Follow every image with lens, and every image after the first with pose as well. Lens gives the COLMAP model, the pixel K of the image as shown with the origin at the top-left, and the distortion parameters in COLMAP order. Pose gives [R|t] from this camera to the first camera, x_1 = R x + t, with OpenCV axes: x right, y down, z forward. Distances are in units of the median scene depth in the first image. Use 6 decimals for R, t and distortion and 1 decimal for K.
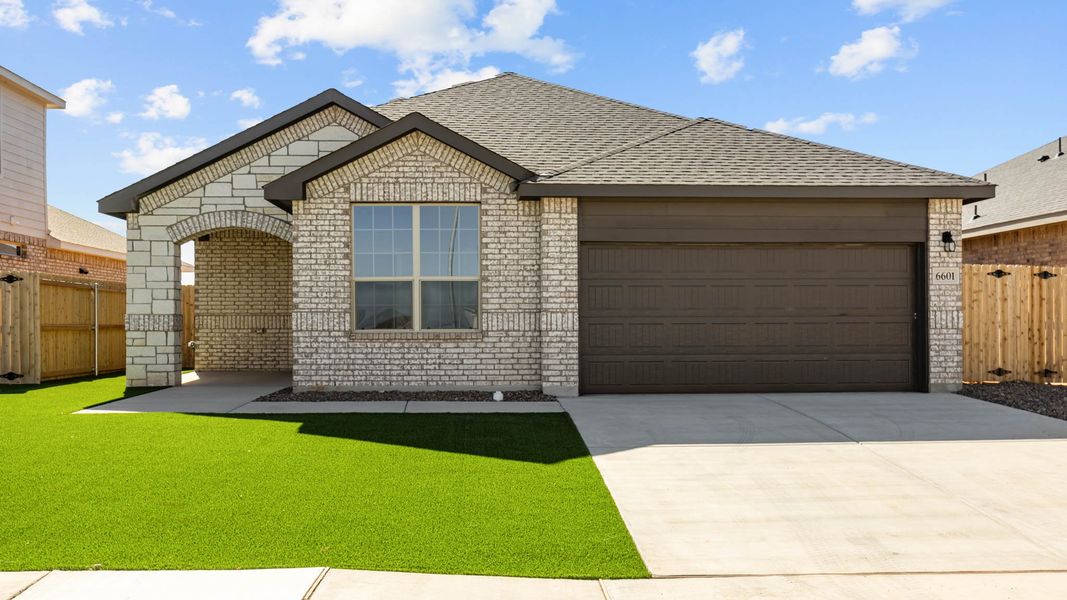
lens RADIAL K [[980.7, 0, 533.9], [0, 980.7, 315.3], [0, 0, 1]] dist [-0.001358, 0.000144]
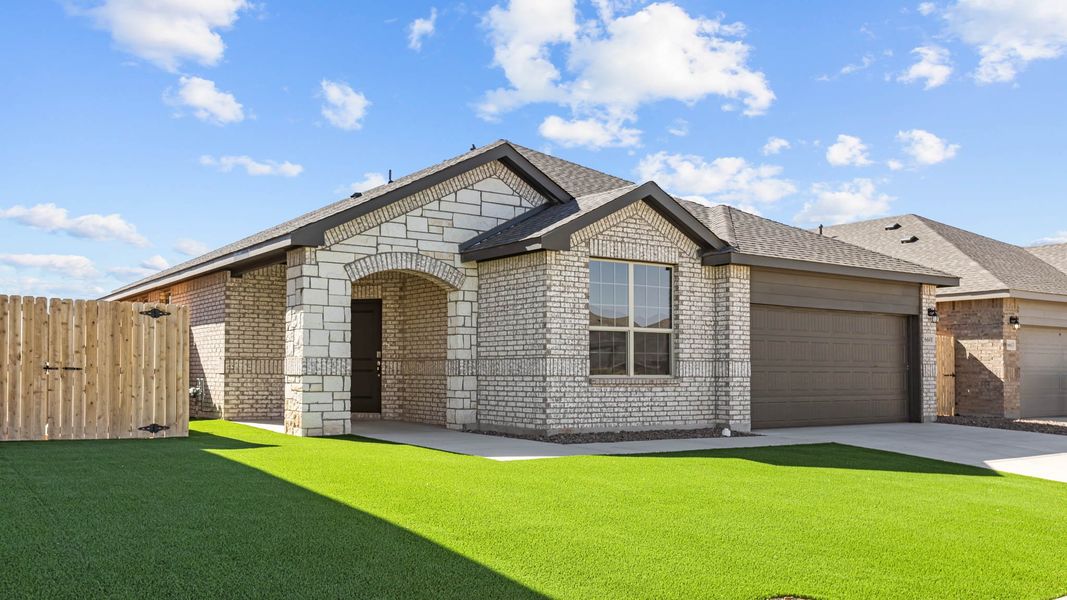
lens RADIAL K [[909.5, 0, 530.4], [0, 909.5, 344.2], [0, 0, 1]] dist [0.003667, 0.001446]
pose [[0.852090, 0.023477, 0.522868, -0.755568], [-0.011064, 0.999578, -0.026851, 0.008206], [-0.523278, 0.017095, 0.851990, 0.185210]]
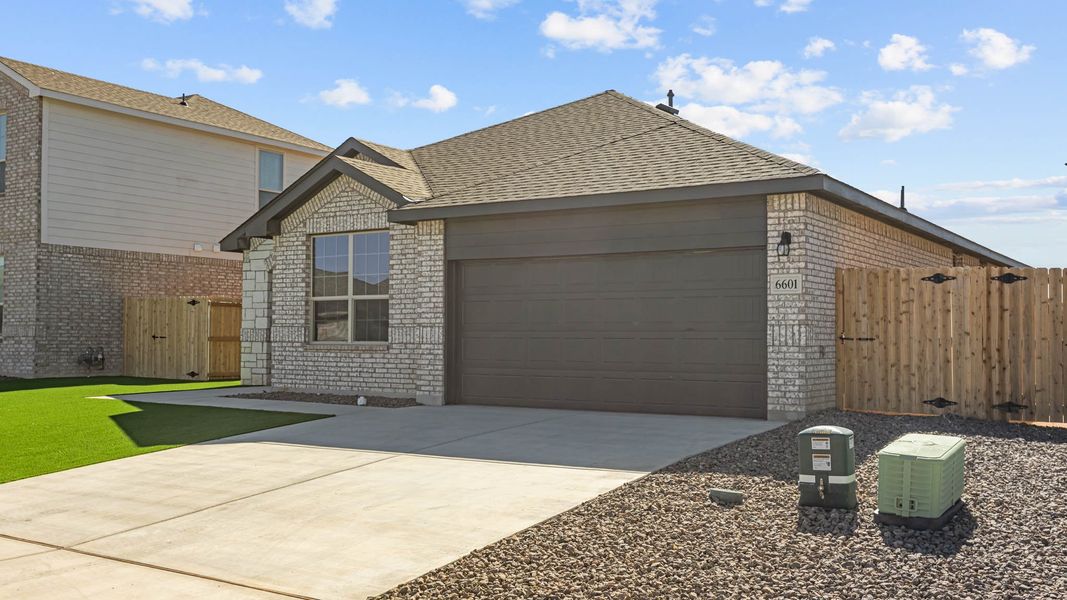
lens RADIAL K [[1028.6, 0, 533.5], [0, 1028.6, 300.0], [0, 0, 1]] dist [-0.002475, -0.003261]
pose [[0.805935, -0.015184, -0.591810, 0.773512], [-0.003431, 0.999534, -0.030317, 0.001478], [0.591995, 0.026464, 0.805507, 0.152116]]
